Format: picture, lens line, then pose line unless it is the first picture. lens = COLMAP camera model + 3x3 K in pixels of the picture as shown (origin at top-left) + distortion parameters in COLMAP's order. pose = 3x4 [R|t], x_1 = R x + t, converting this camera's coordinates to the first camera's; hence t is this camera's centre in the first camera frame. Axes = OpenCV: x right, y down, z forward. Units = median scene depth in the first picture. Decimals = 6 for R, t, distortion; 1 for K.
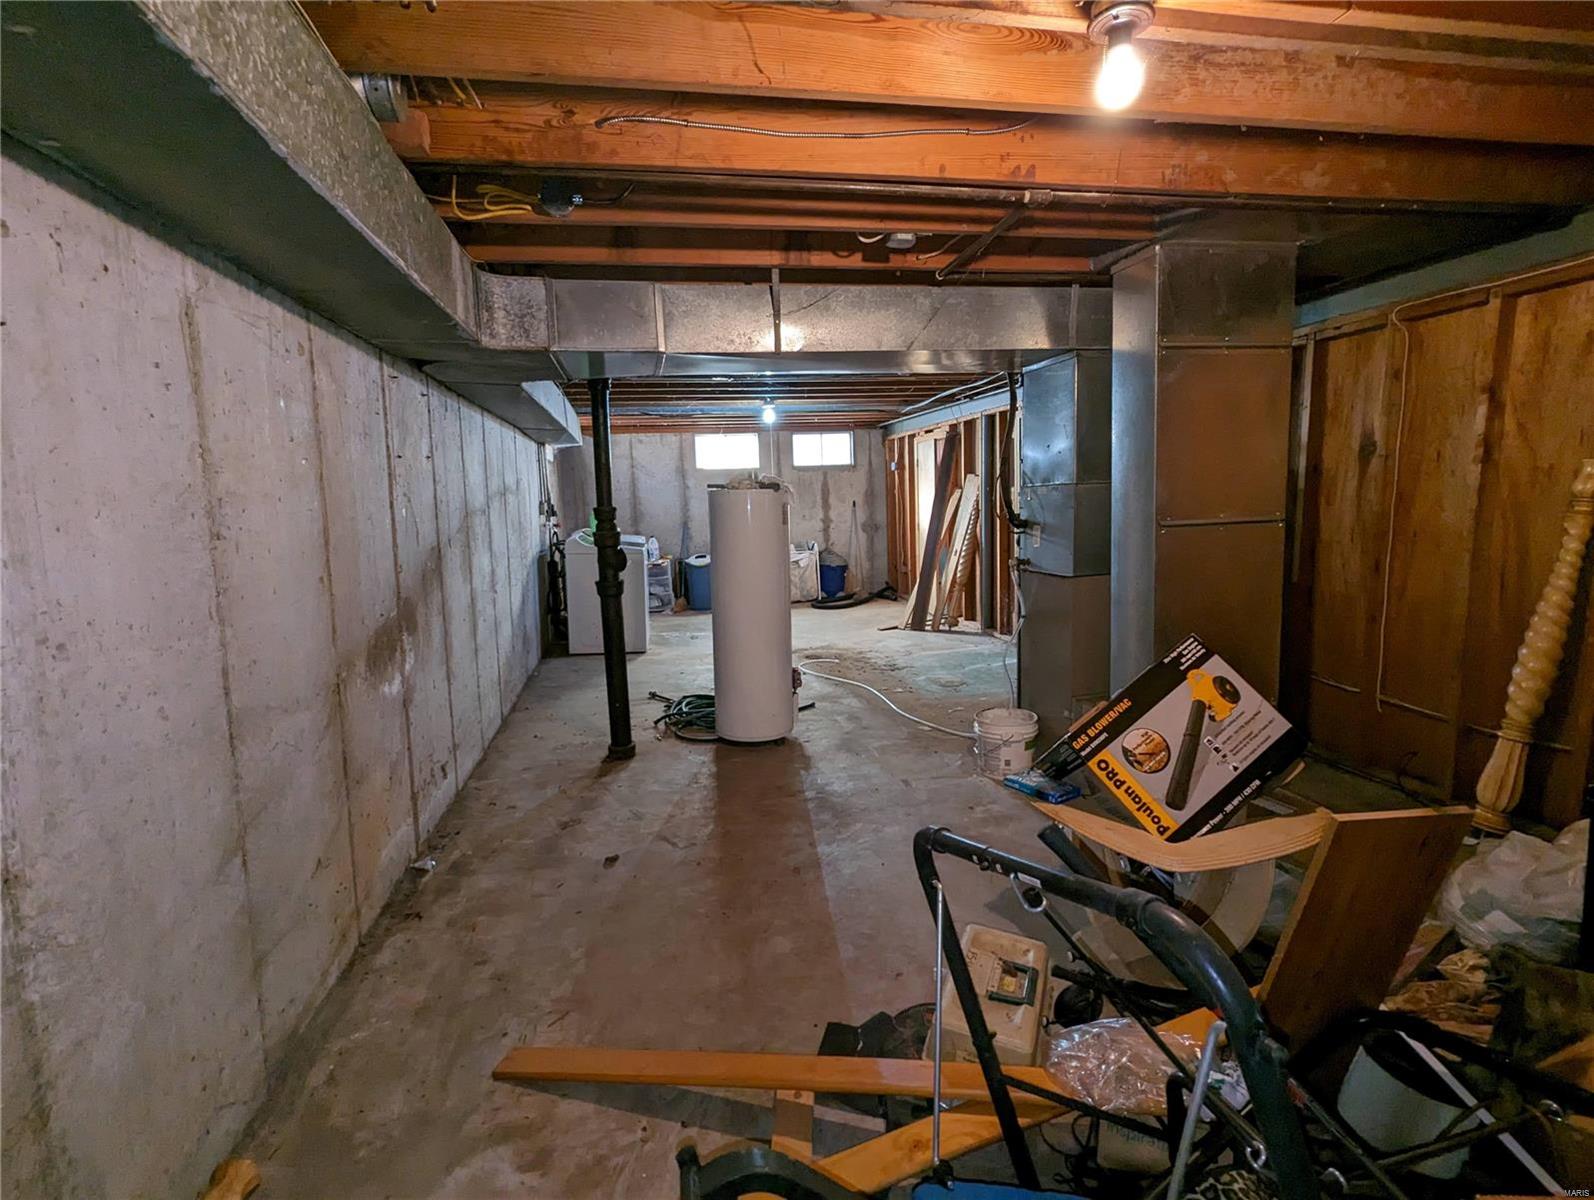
lens RADIAL K [[762.3, 0, 802.4], [0, 762.3, 592.6], [0, 0, 1]] dist [0.002704, 0.000212]
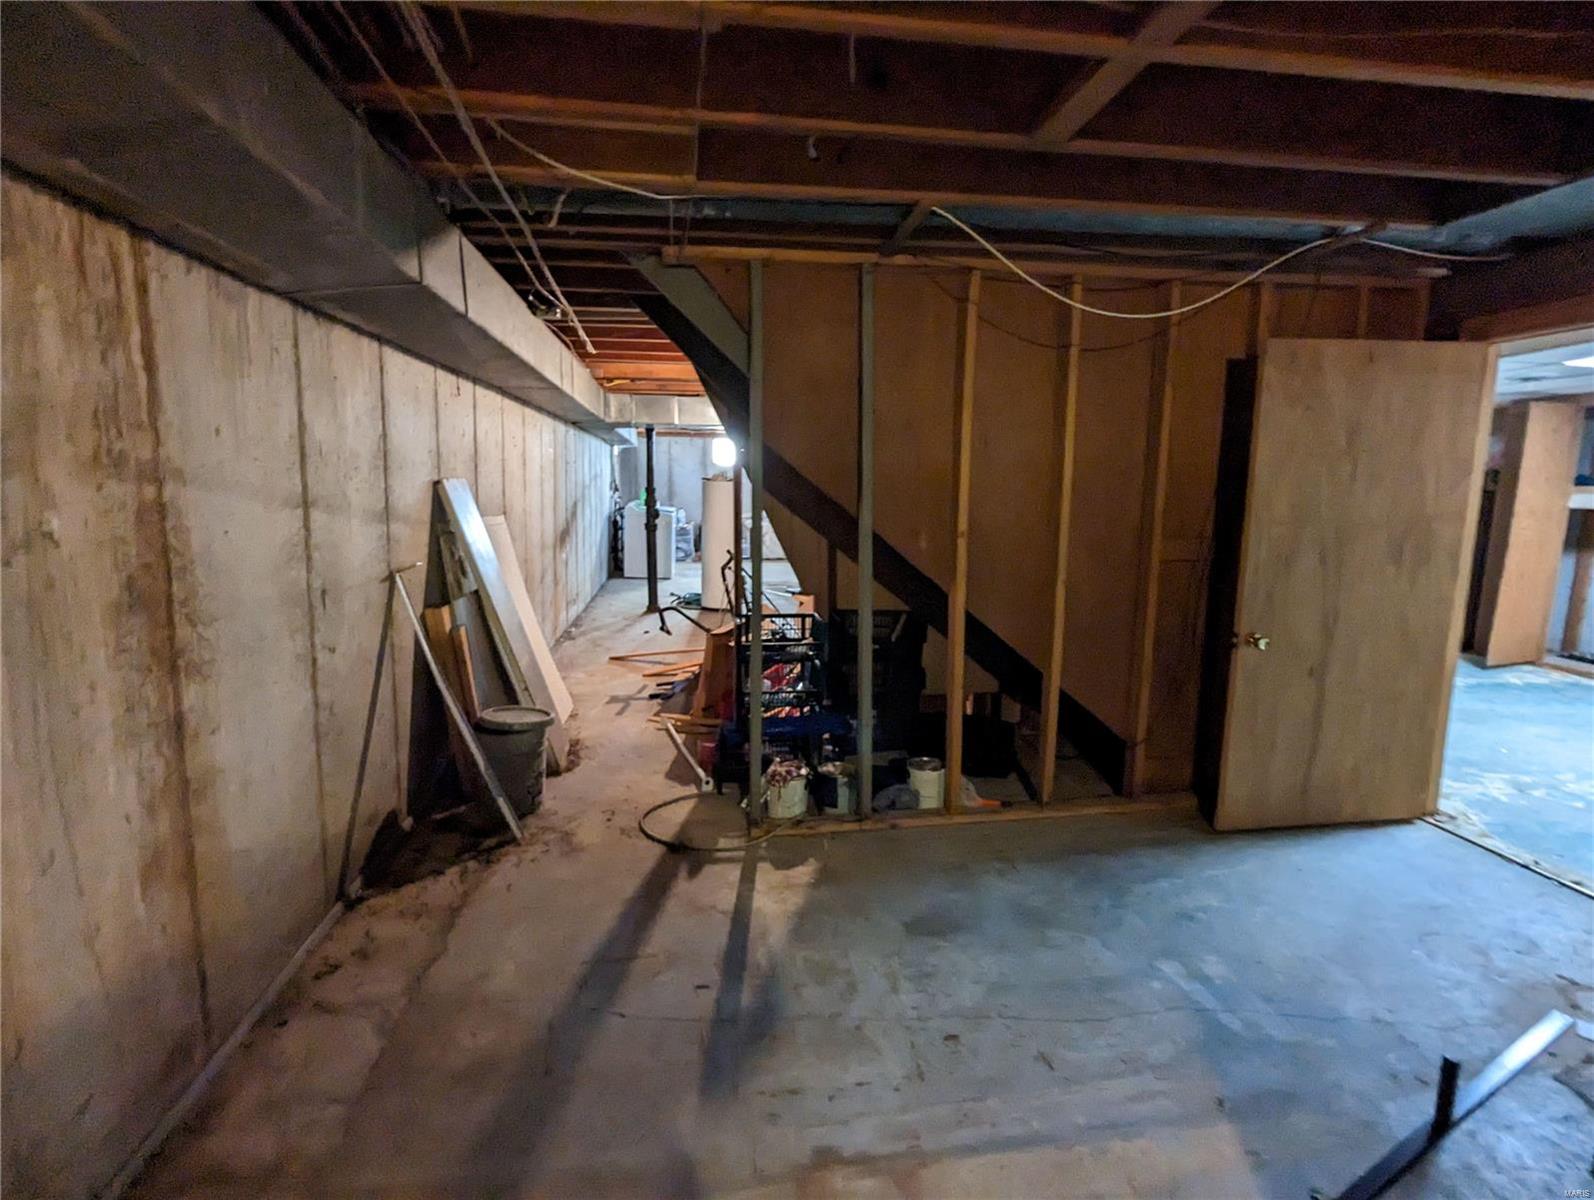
lens RADIAL K [[762.3, 0, 790.2], [0, 762.3, 598.0], [0, 0, 1]] dist [0.002704, 0.000212]
pose [[0.996583, 0.051697, -0.064423, 0.146796], [-0.050144, 0.998416, 0.025502, 0.063433], [0.065639, -0.022185, 0.997597, -0.571521]]
